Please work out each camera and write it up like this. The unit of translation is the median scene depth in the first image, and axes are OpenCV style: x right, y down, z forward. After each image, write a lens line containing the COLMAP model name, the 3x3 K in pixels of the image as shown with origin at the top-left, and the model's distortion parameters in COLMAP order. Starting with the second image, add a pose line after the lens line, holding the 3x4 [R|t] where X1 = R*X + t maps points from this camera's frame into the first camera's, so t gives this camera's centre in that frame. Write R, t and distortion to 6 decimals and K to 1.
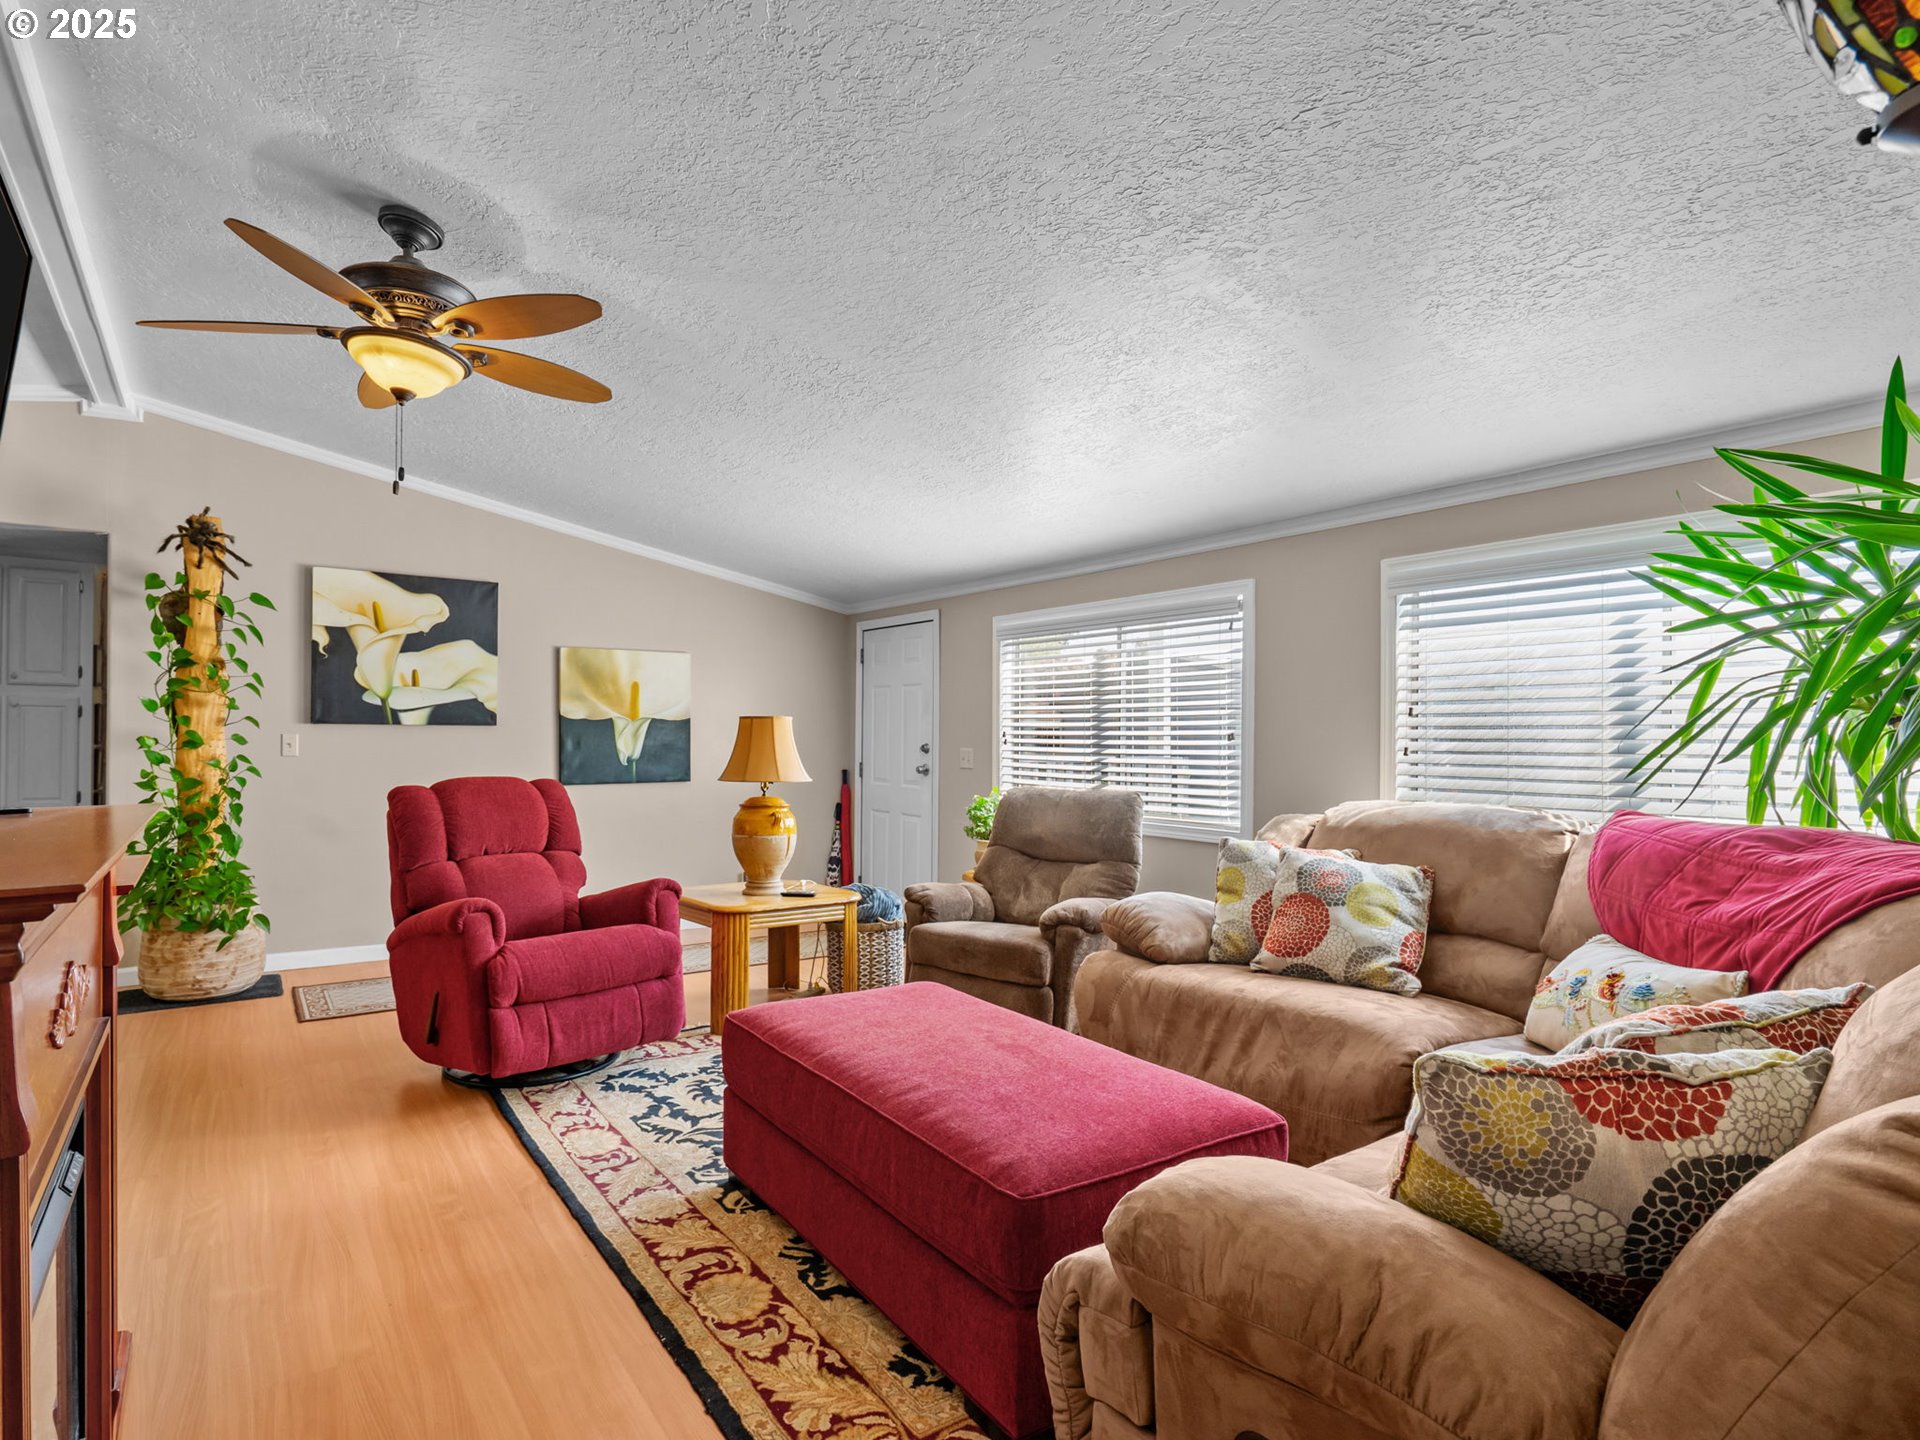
lens RADIAL K [[996.9, 0, 888.7], [0, 996.9, 732.1], [0, 0, 1]] dist [0.003613, 0.001937]
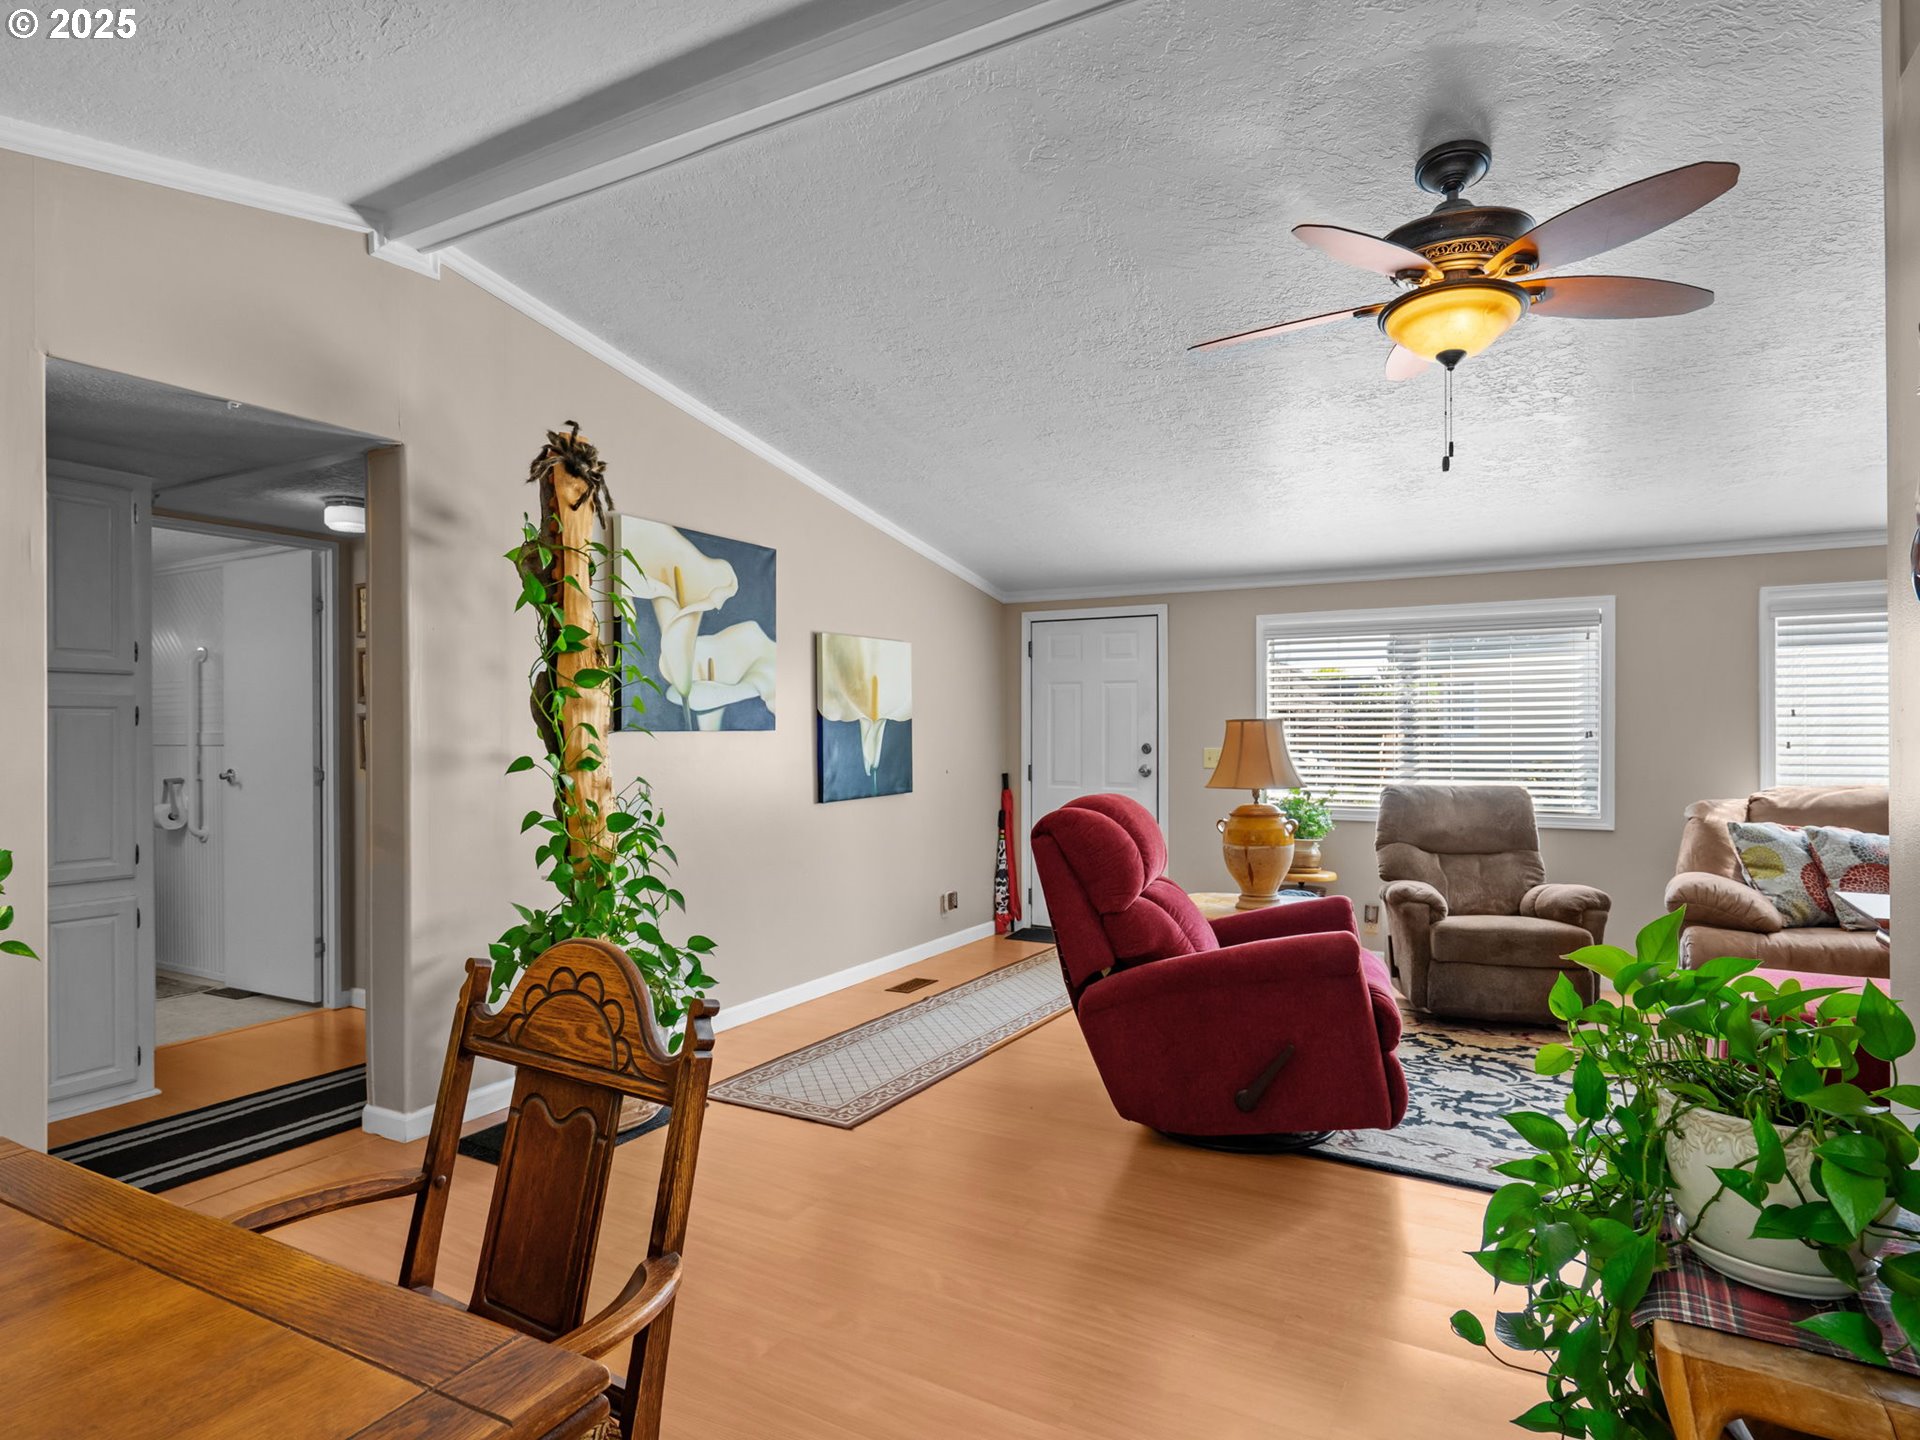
lens RADIAL K [[1078.4, 0, 953.1], [0, 1078.4, 727.8], [0, 0, 1]] dist [0.008036, -0.000927]
pose [[0.892244, -0.010542, 0.451431, -0.847801], [0.009270, 0.999944, 0.005030, -0.014957], [-0.451459, -0.000304, 0.892292, 0.227664]]
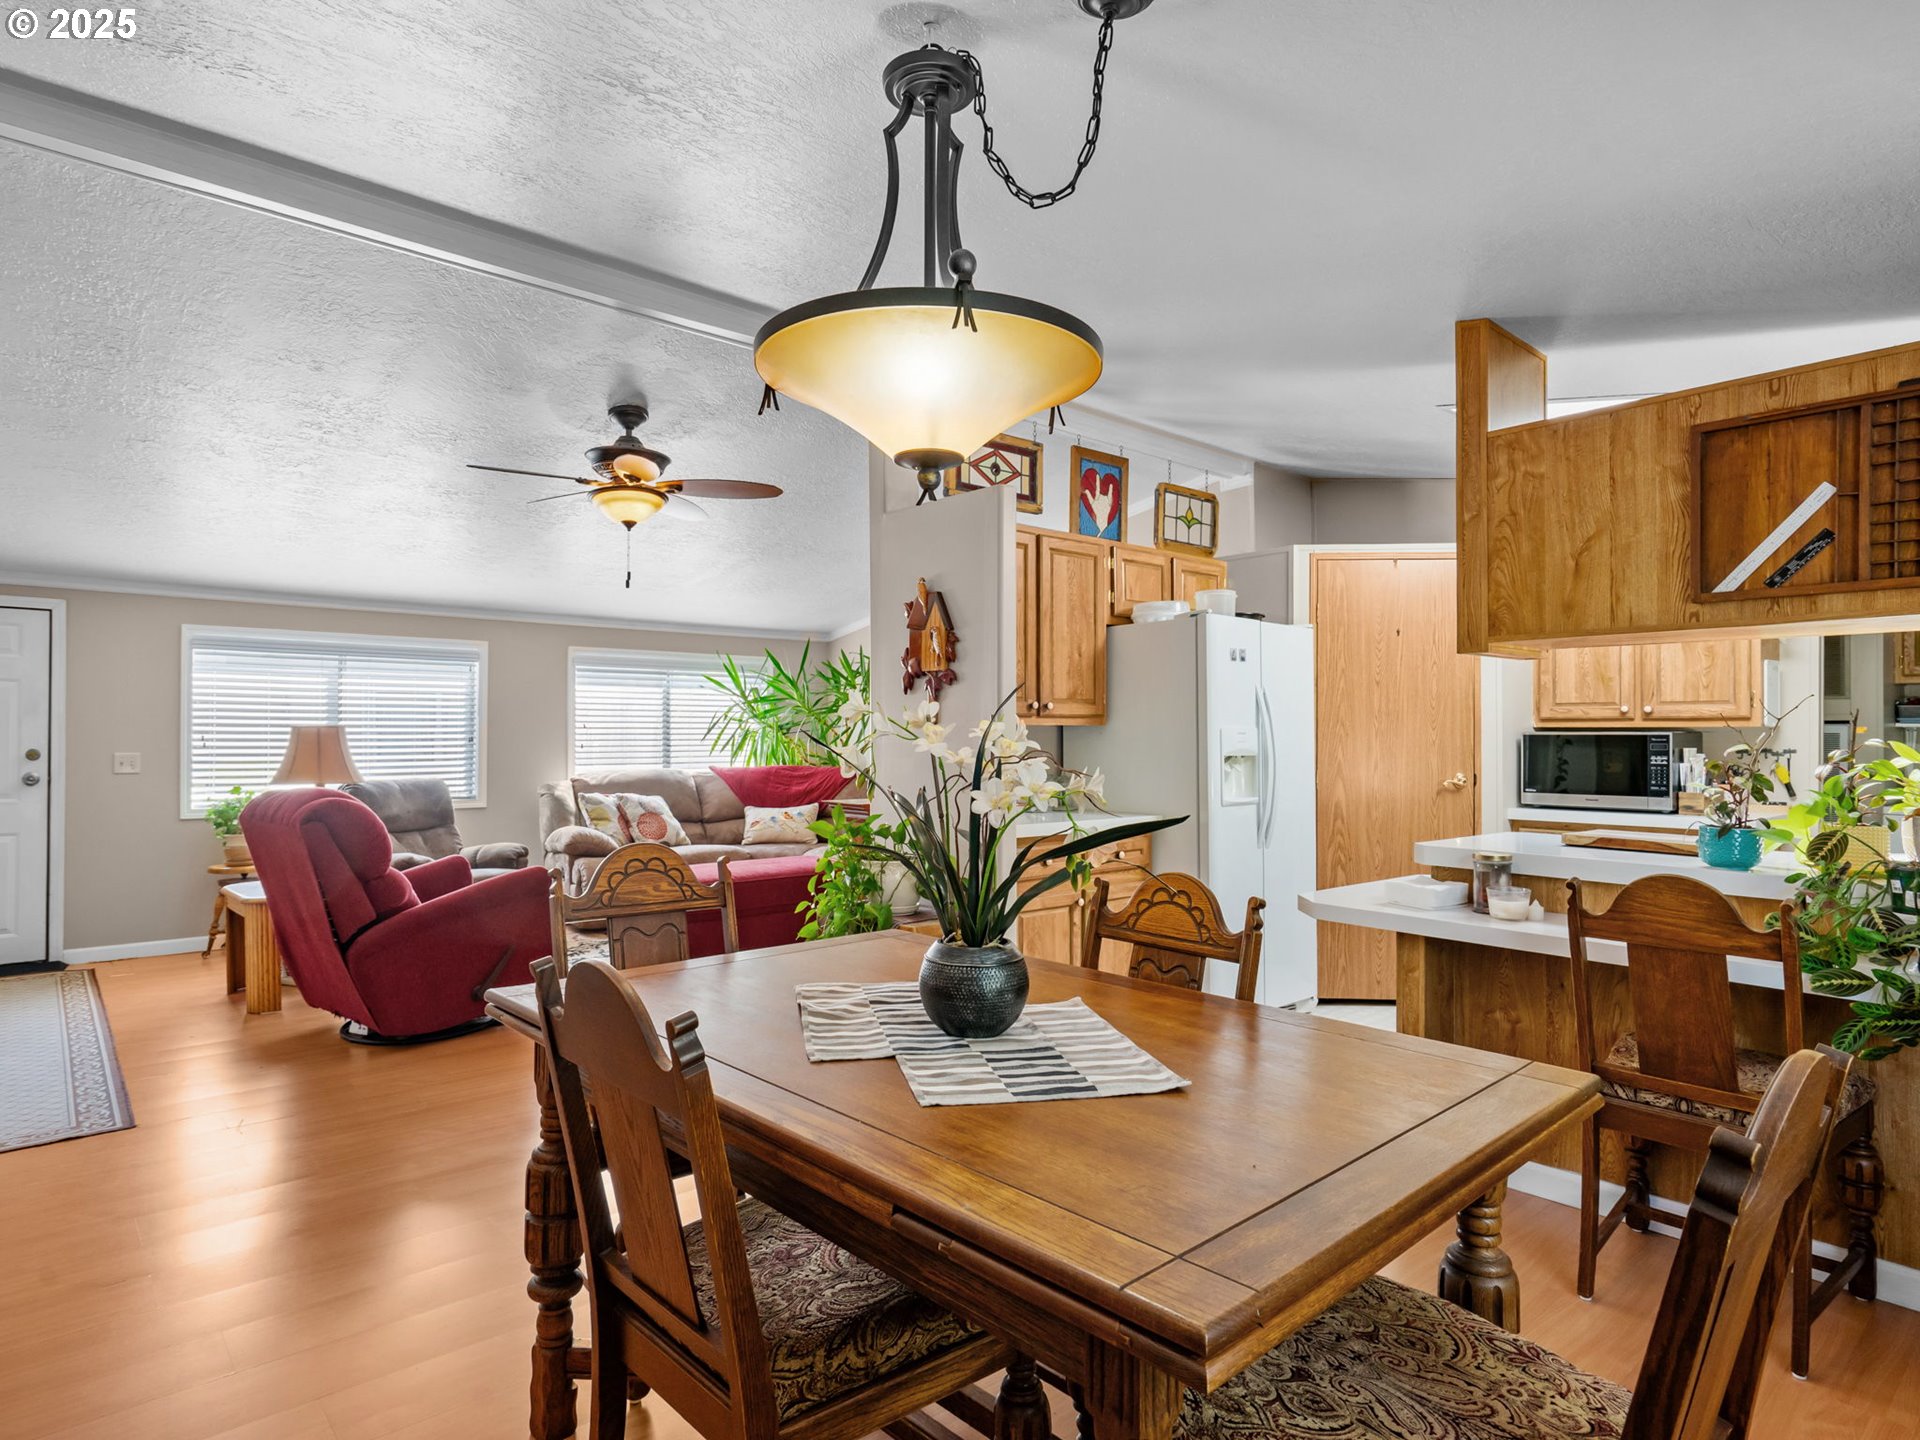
lens RADIAL K [[1078.4, 0, 942.3], [0, 1078.4, 730.0], [0, 0, 1]] dist [0.008036, -0.000927]
pose [[-0.128380, -0.002376, 0.991722, -1.428838], [-0.006901, 0.999975, 0.001503, -0.017330], [-0.991701, -0.006651, -0.128393, 0.475594]]
